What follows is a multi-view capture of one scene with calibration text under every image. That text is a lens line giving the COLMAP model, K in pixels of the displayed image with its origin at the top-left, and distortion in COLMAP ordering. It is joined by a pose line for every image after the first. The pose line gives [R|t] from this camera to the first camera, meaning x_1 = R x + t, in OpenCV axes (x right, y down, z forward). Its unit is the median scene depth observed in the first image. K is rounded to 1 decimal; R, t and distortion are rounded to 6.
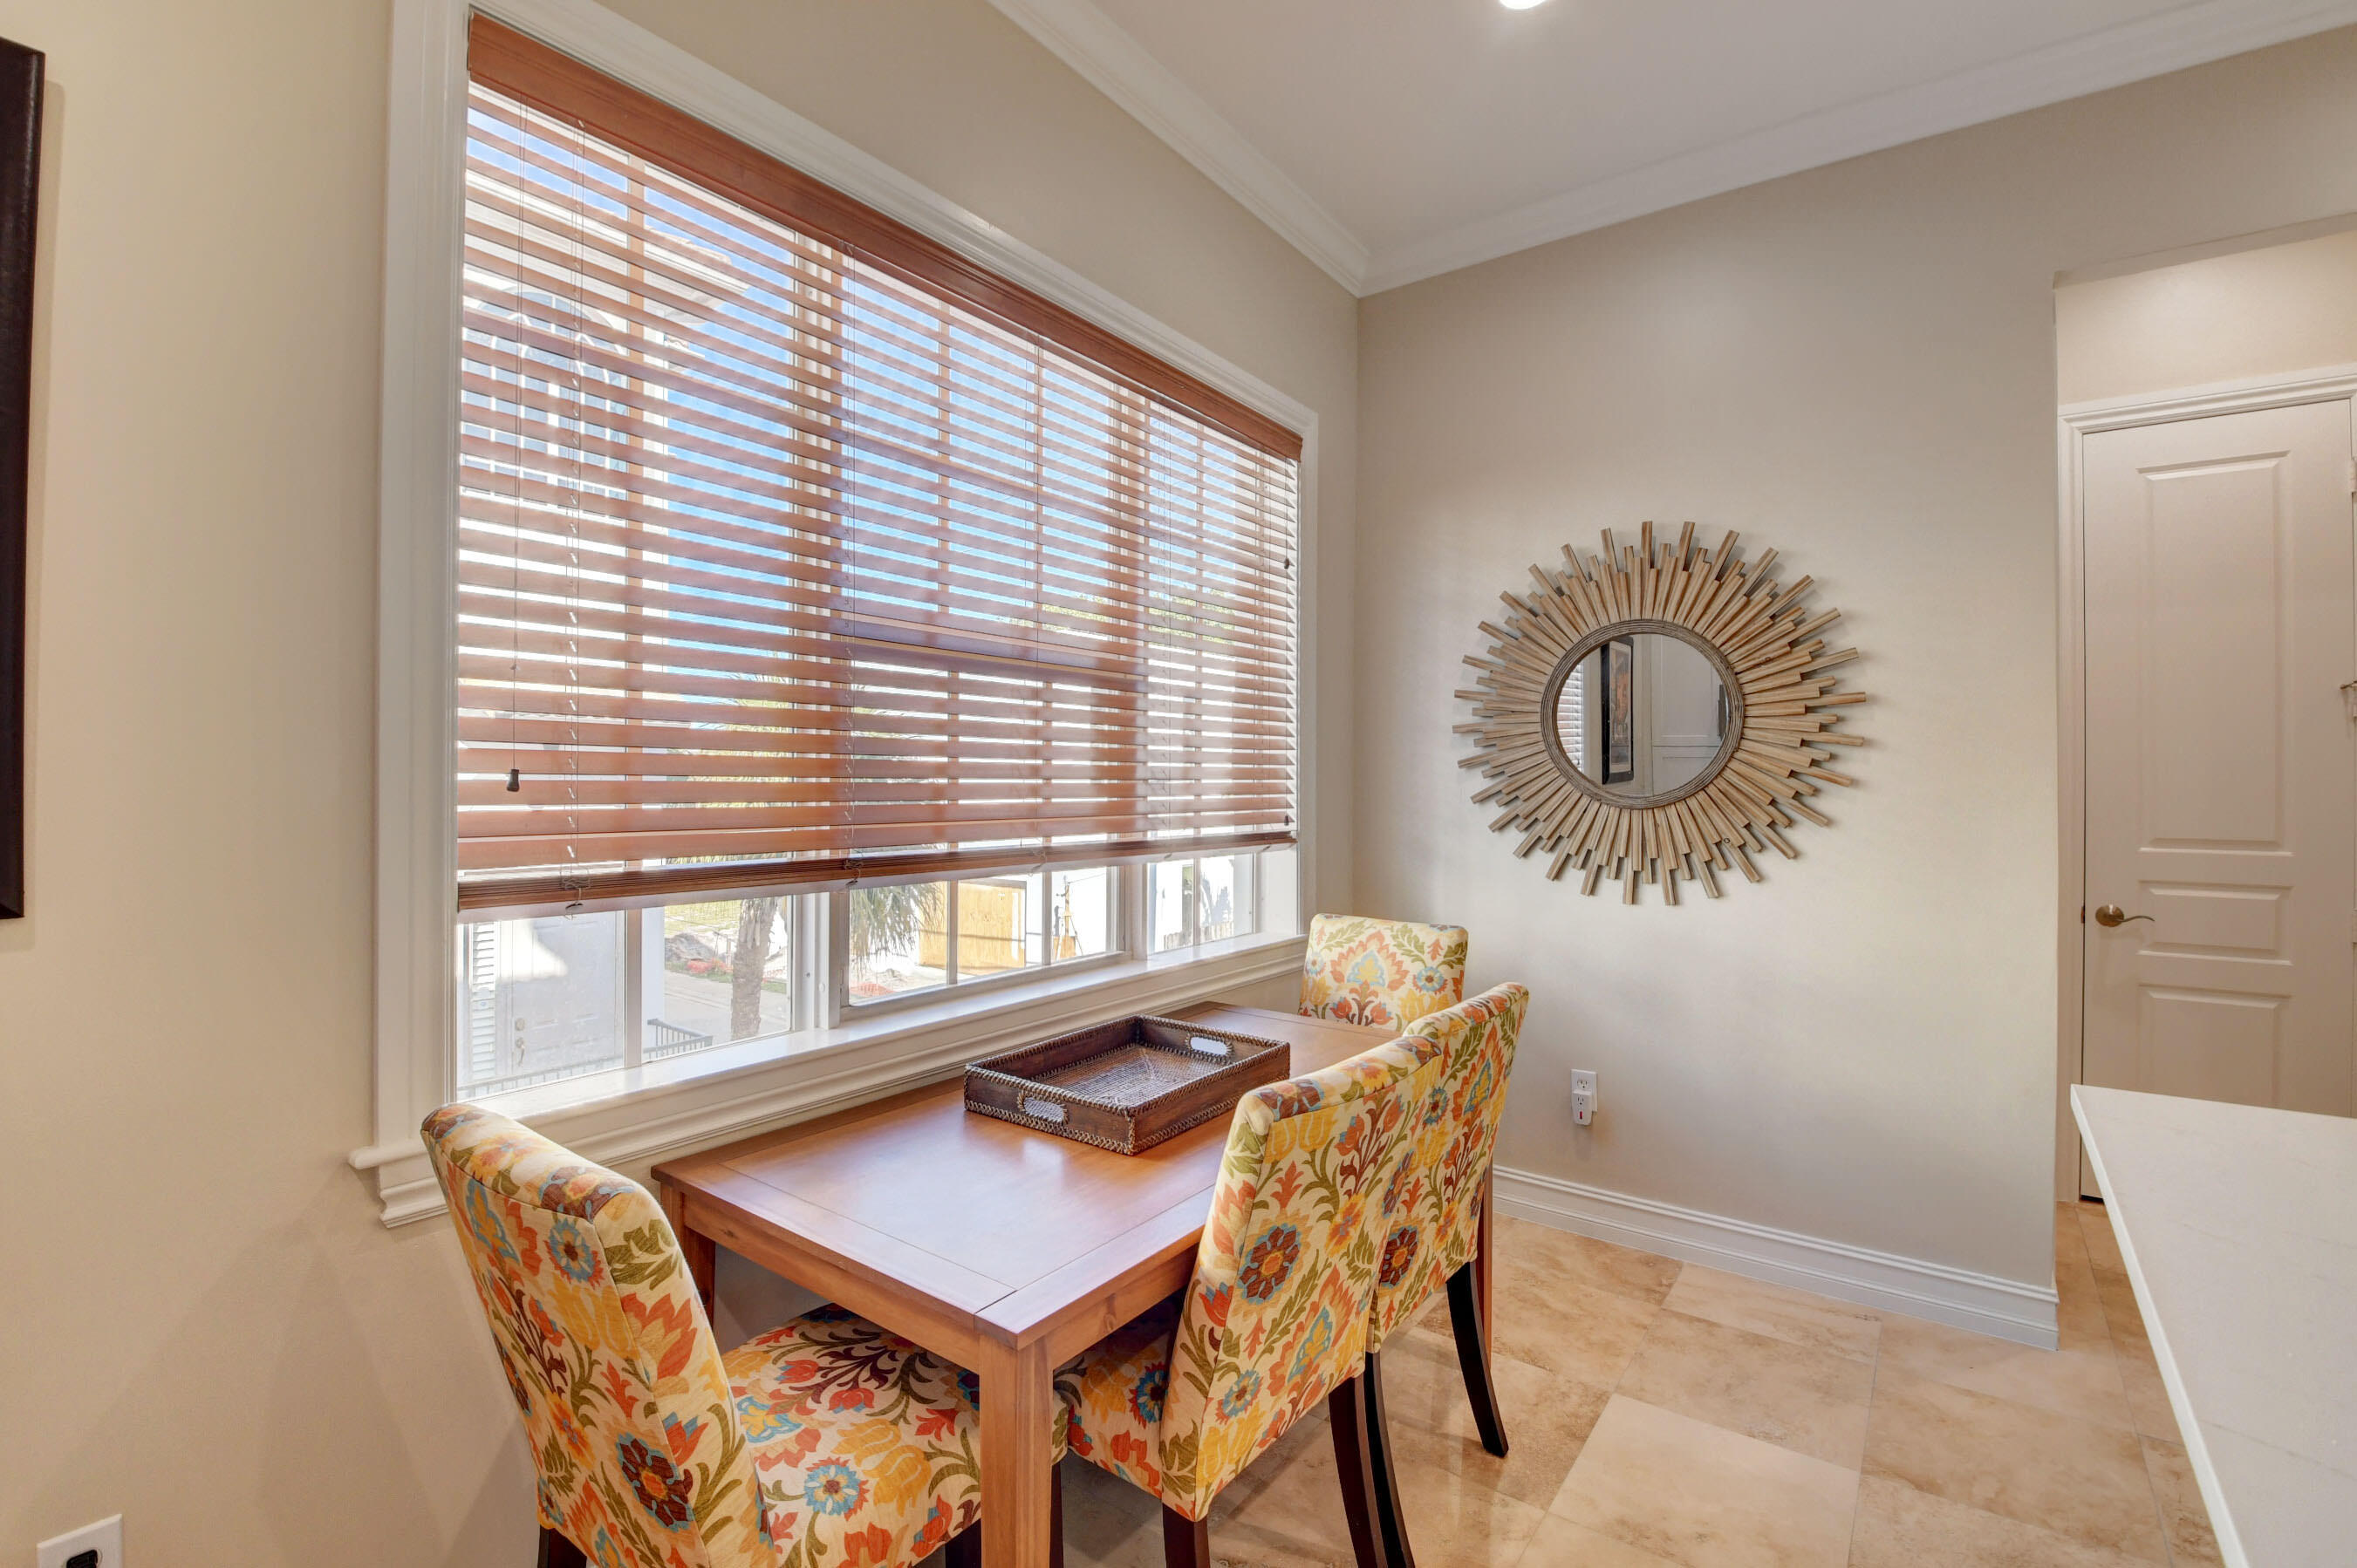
lens RADIAL K [[1036.8, 0, 1175.1], [0, 1036.8, 781.6], [0, 0, 1]] dist [-0.009332, -0.008745]
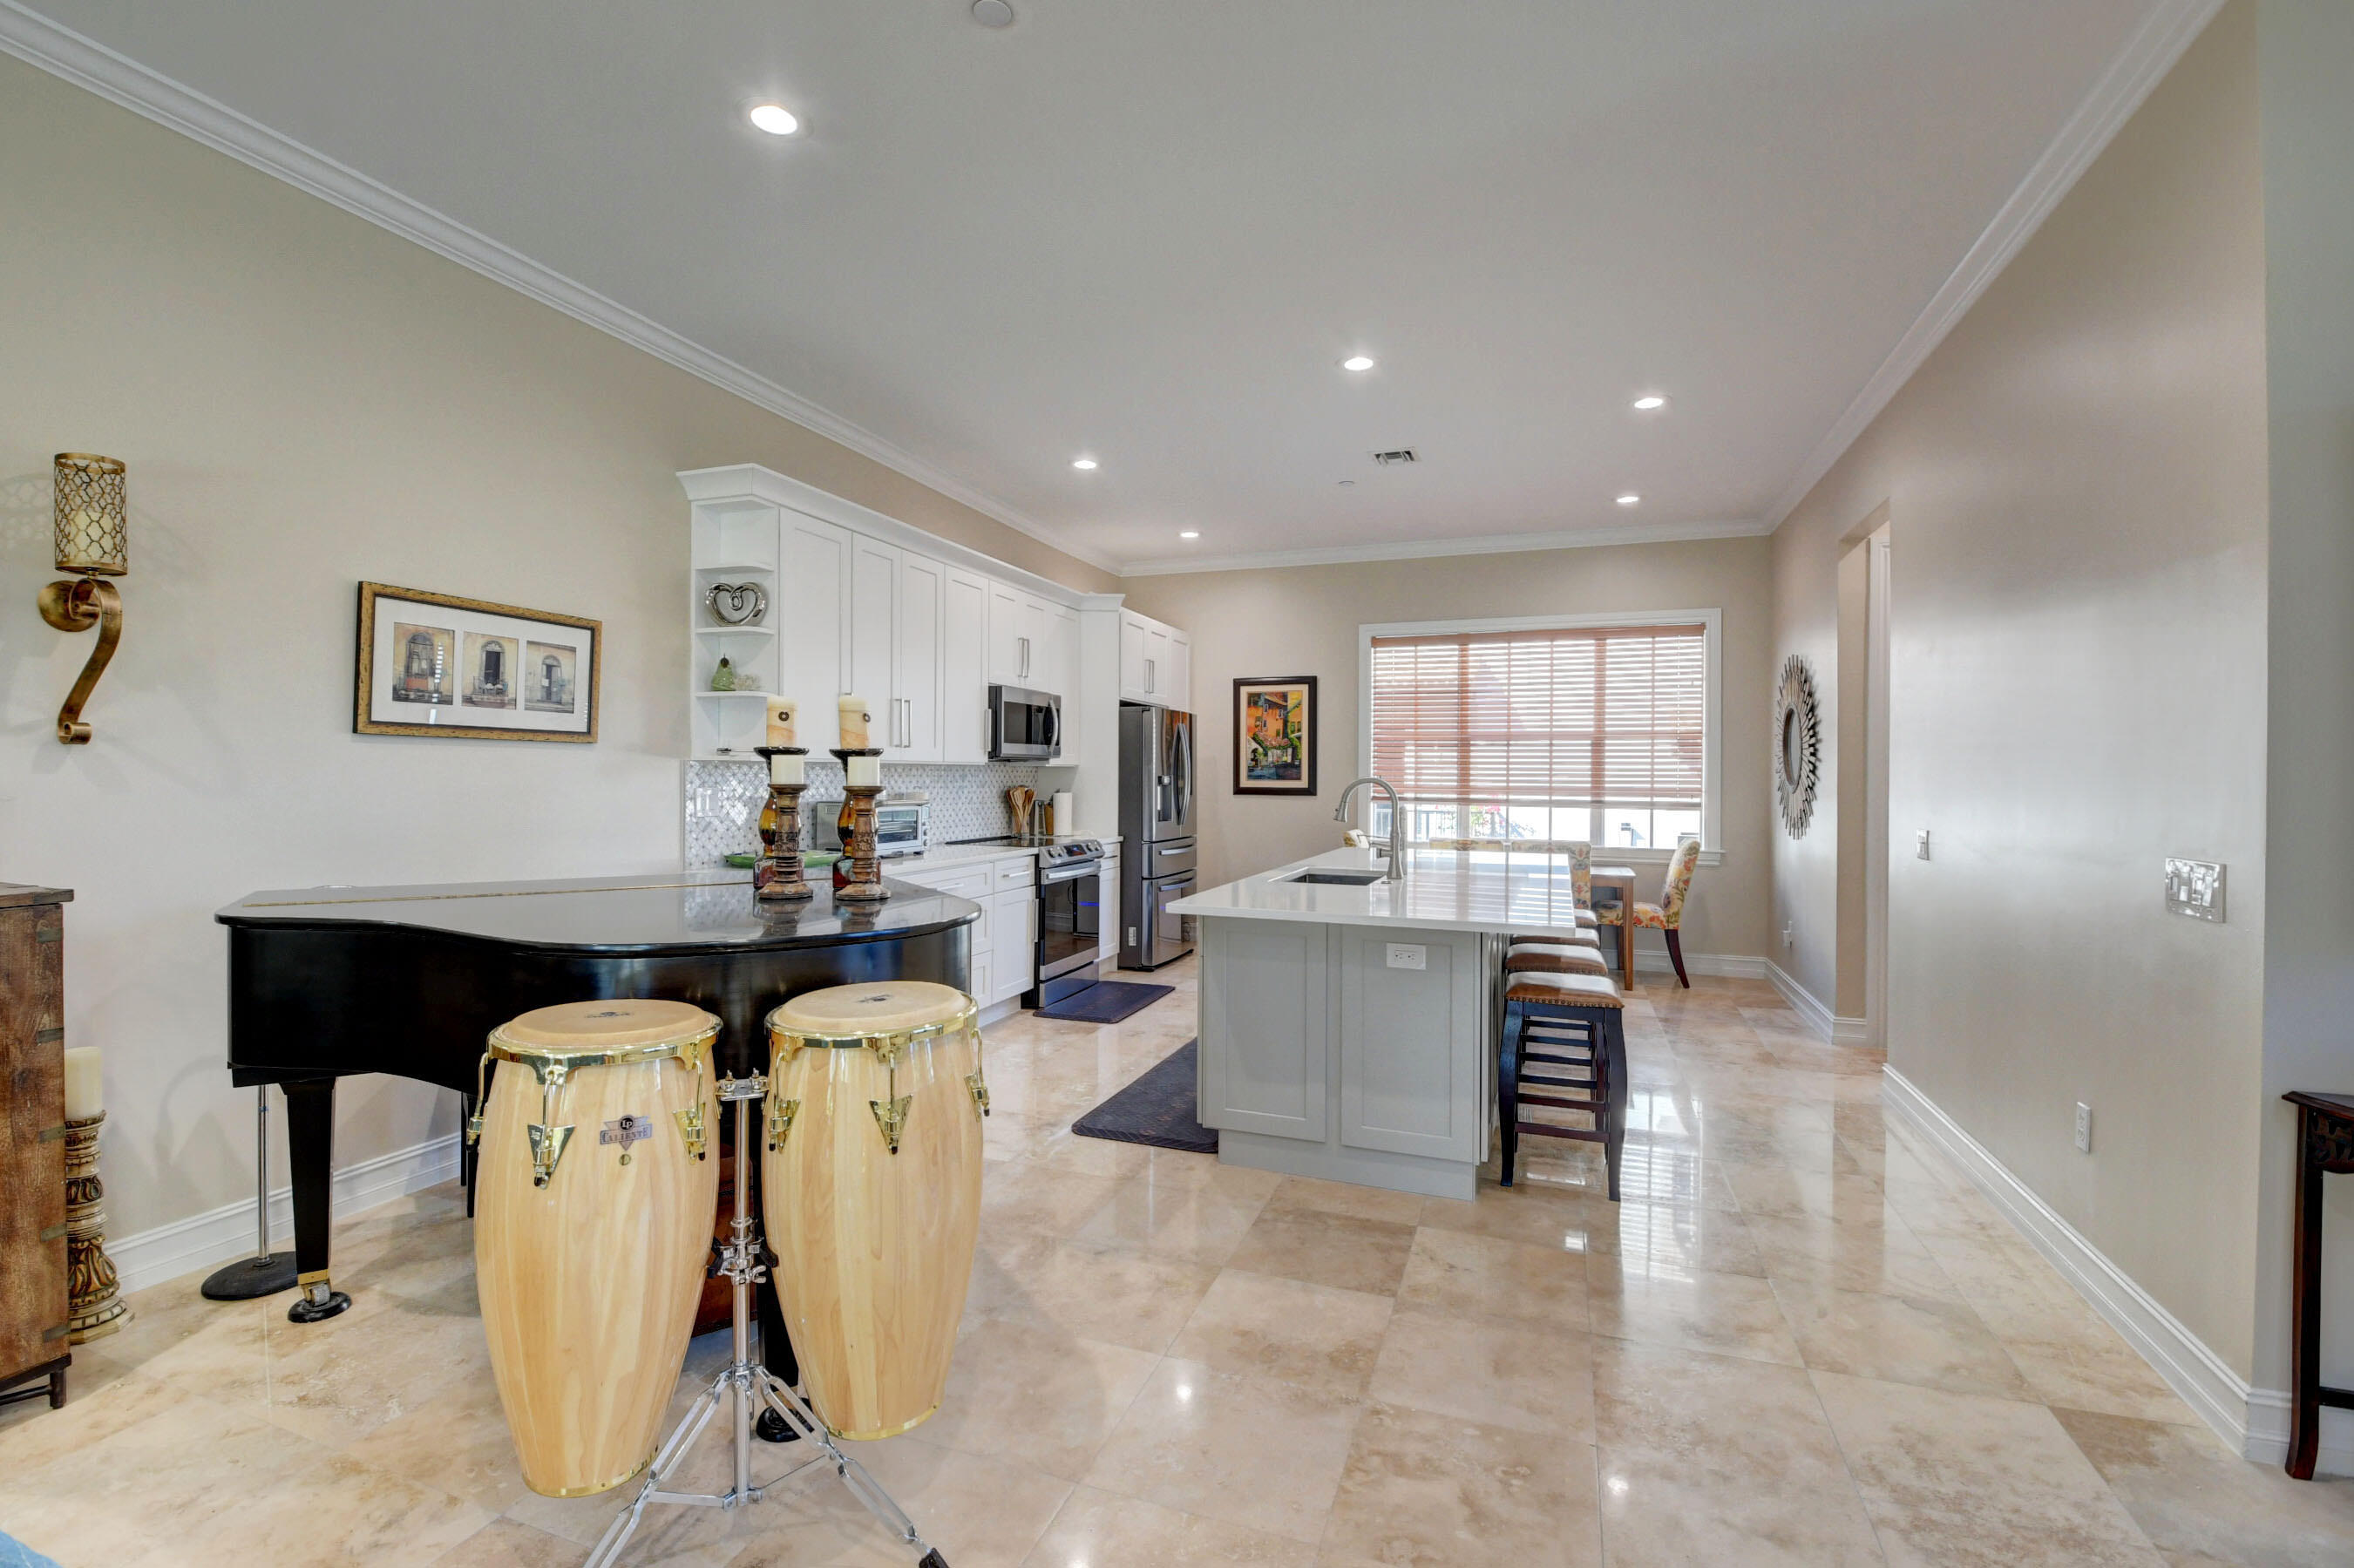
lens RADIAL K [[1035.7, 0, 1167.7], [0, 1035.7, 782.8], [0, 0, 1]] dist [-0.009332, -0.008745]
pose [[0.303594, 0.017175, -0.952647, 2.375621], [-0.000792, 0.999842, 0.017774, -0.038887], [0.952801, -0.004641, 0.303560, -0.960704]]
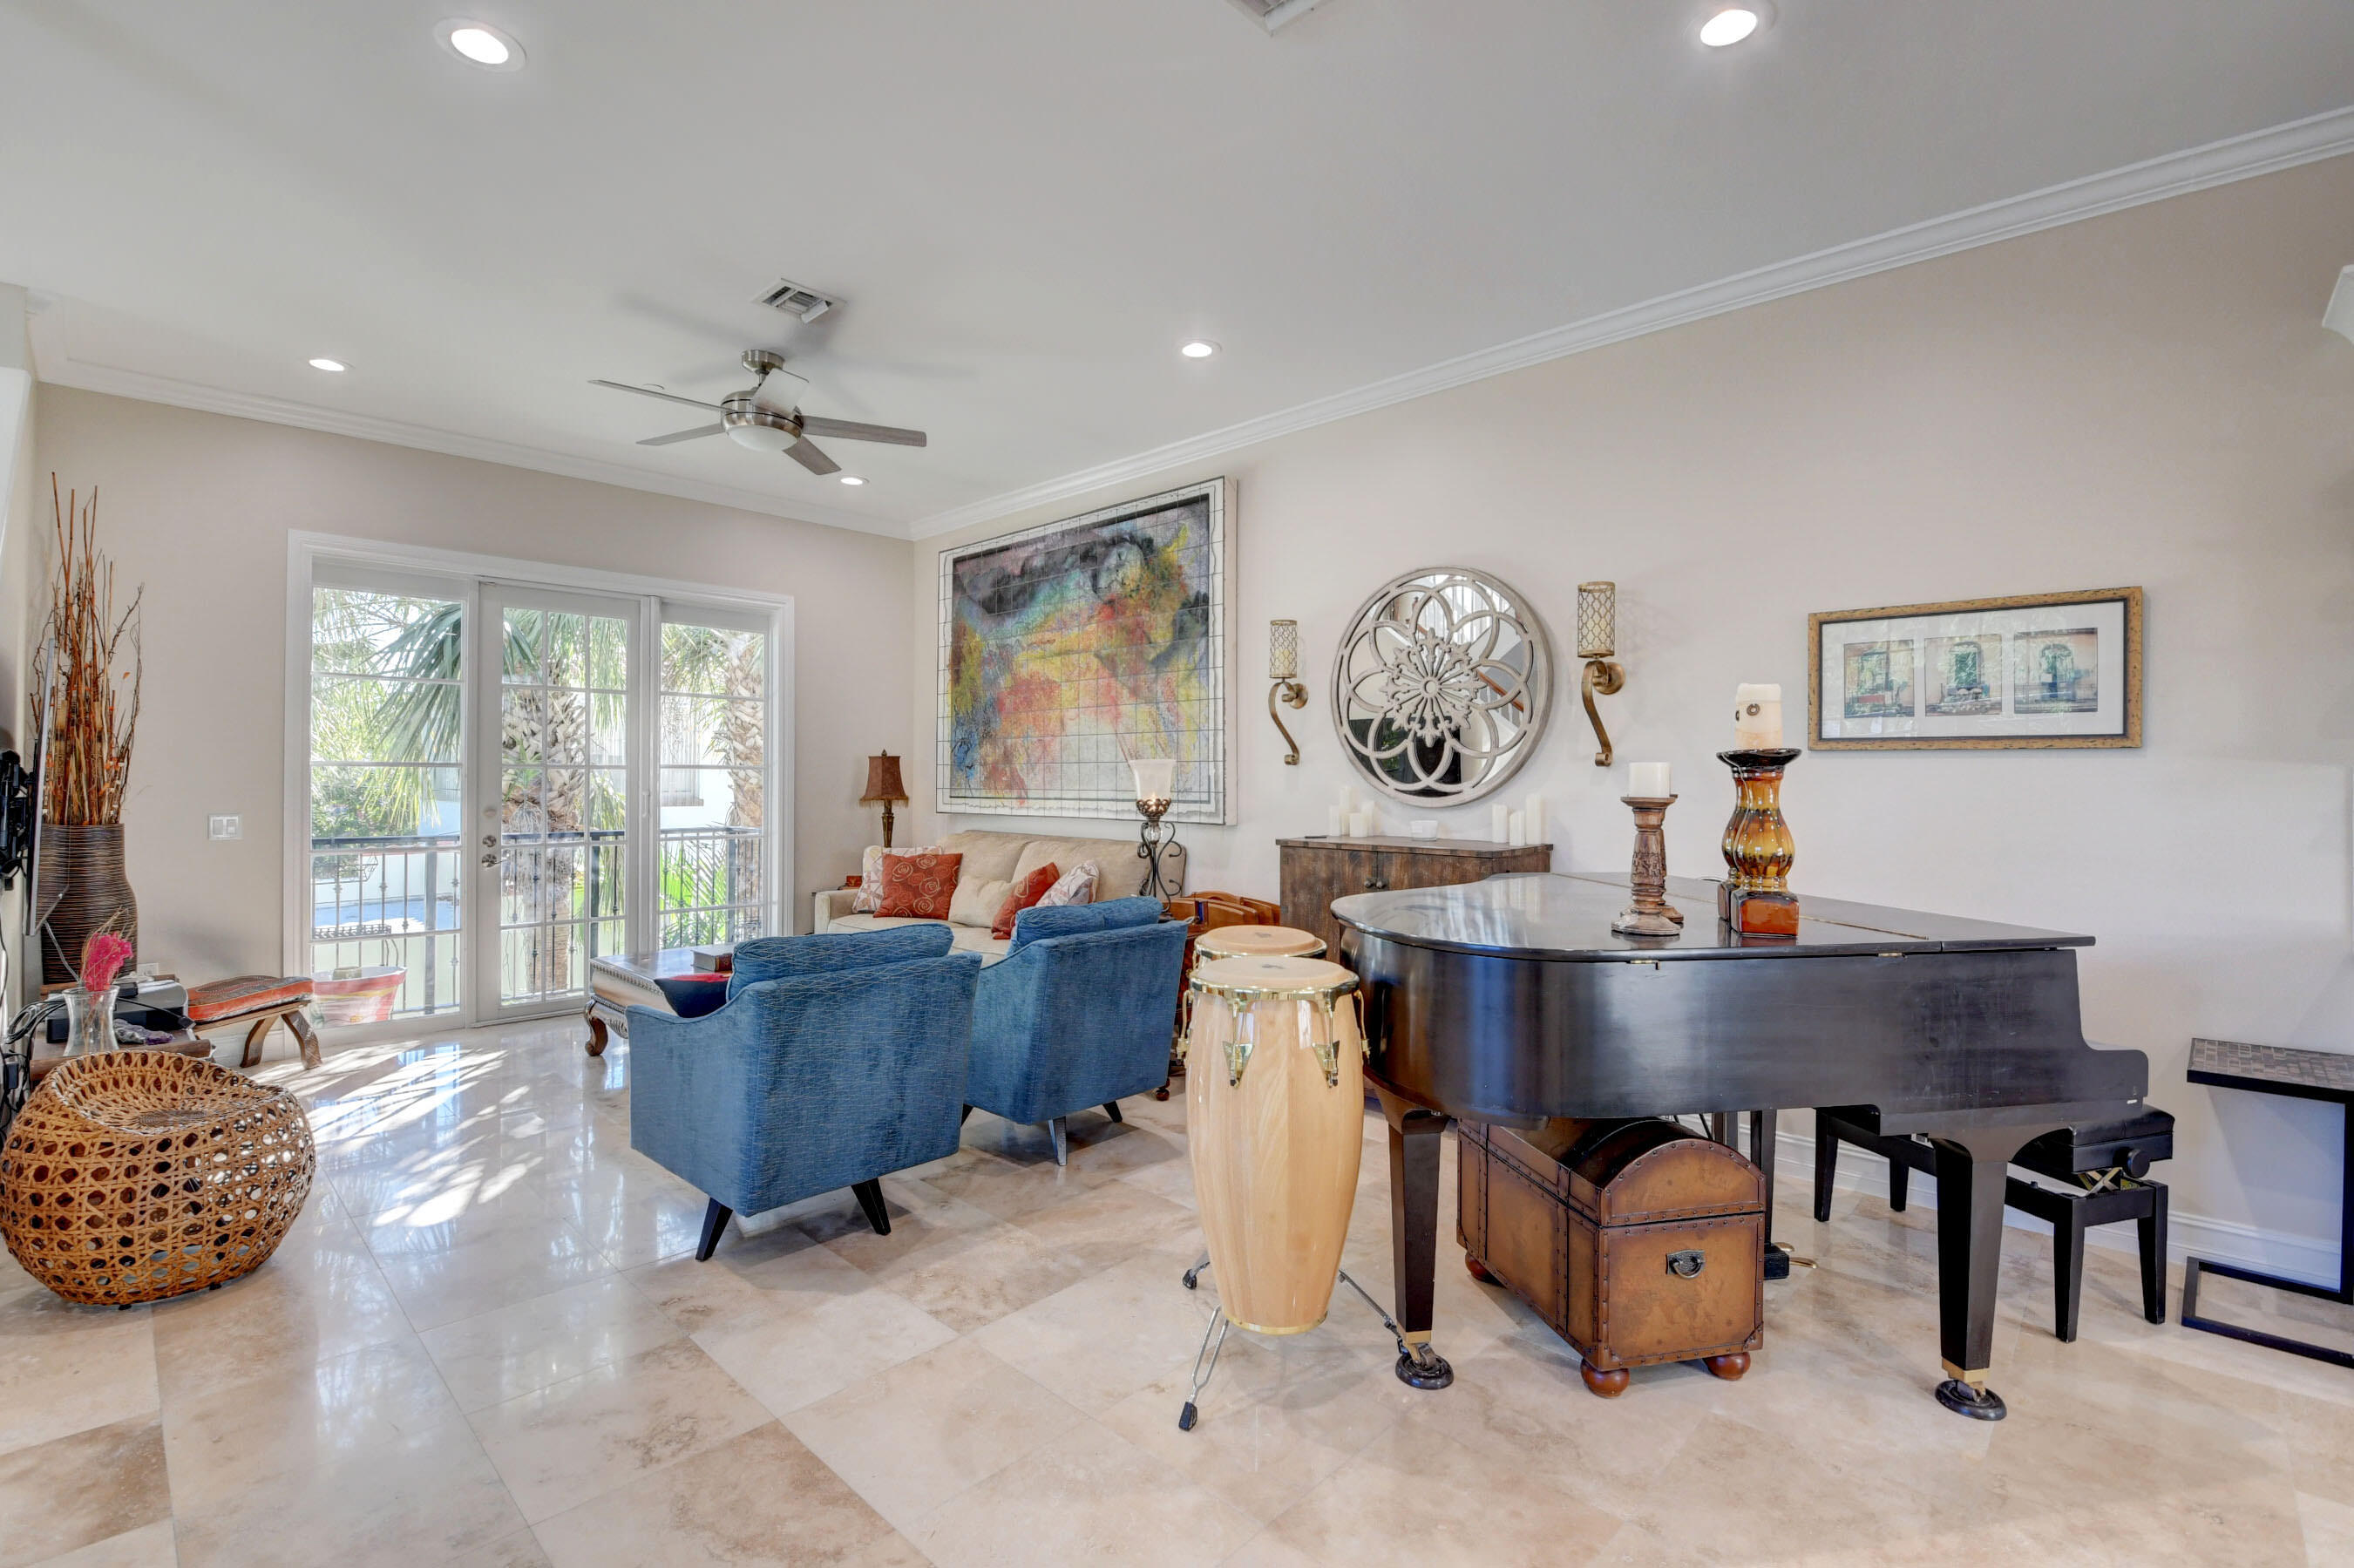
lens RADIAL K [[1035.7, 0, 1198.1], [0, 1035.7, 774.2], [0, 0, 1]] dist [-0.009332, -0.008745]
pose [[-0.995661, 0.002849, 0.093016, 1.601495], [0.001370, 0.999872, -0.015962, -0.023167], [-0.093049, -0.015765, -0.995537, -0.062111]]
